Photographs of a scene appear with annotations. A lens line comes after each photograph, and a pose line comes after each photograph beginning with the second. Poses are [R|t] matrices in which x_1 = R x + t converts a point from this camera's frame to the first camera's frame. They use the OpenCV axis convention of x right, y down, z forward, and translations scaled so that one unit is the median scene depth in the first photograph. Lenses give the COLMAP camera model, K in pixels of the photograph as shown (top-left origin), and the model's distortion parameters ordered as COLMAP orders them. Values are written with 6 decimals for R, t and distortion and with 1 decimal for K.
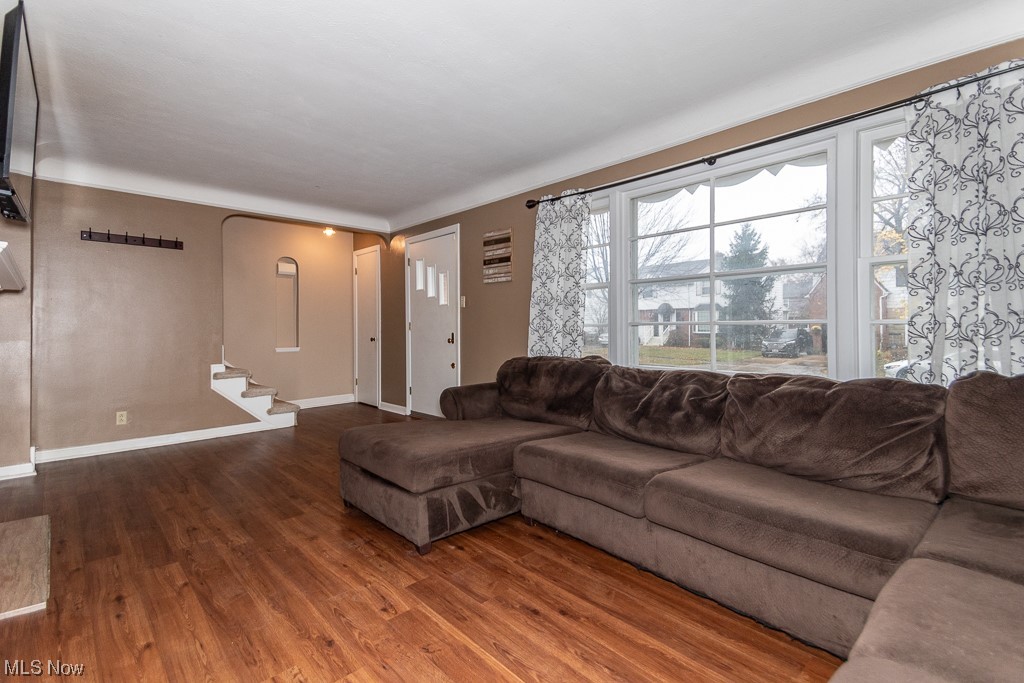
lens RADIAL K [[468.6, 0, 512.9], [0, 468.6, 321.1], [0, 0, 1]] dist [0.039039, -0.000298]
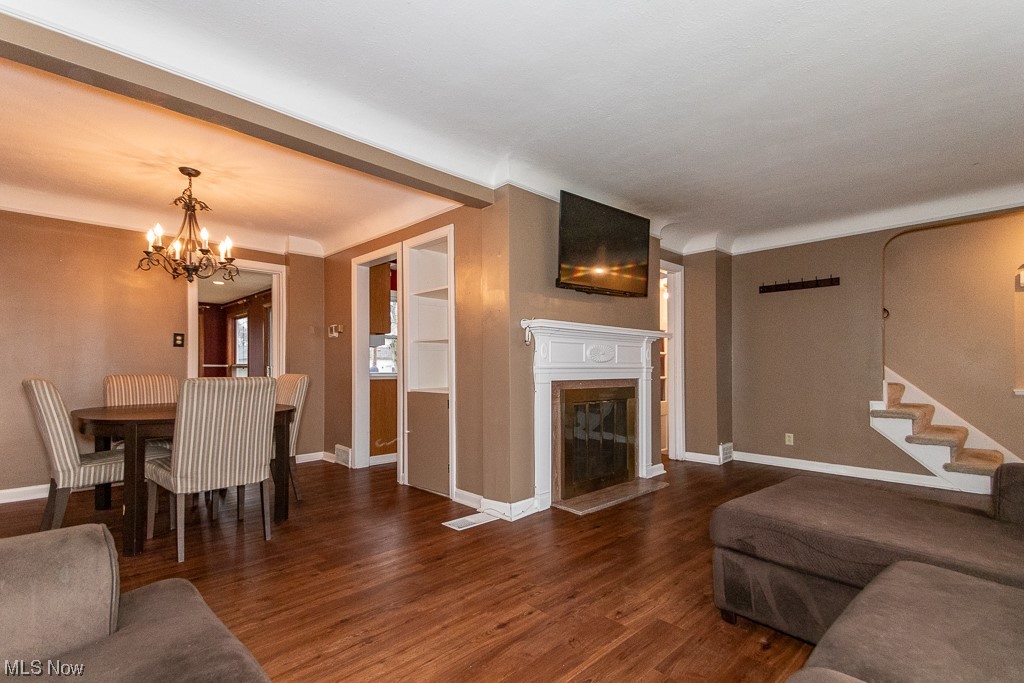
lens RADIAL K [[472.1, 0, 511.4], [0, 472.1, 369.5], [0, 0, 1]] dist [0.038005, -0.000441]
pose [[0.017134, 0.008816, -0.999814, 0.671615], [0.016138, 0.999828, 0.009093, 0.019450], [0.999723, -0.016291, 0.016989, 0.595080]]
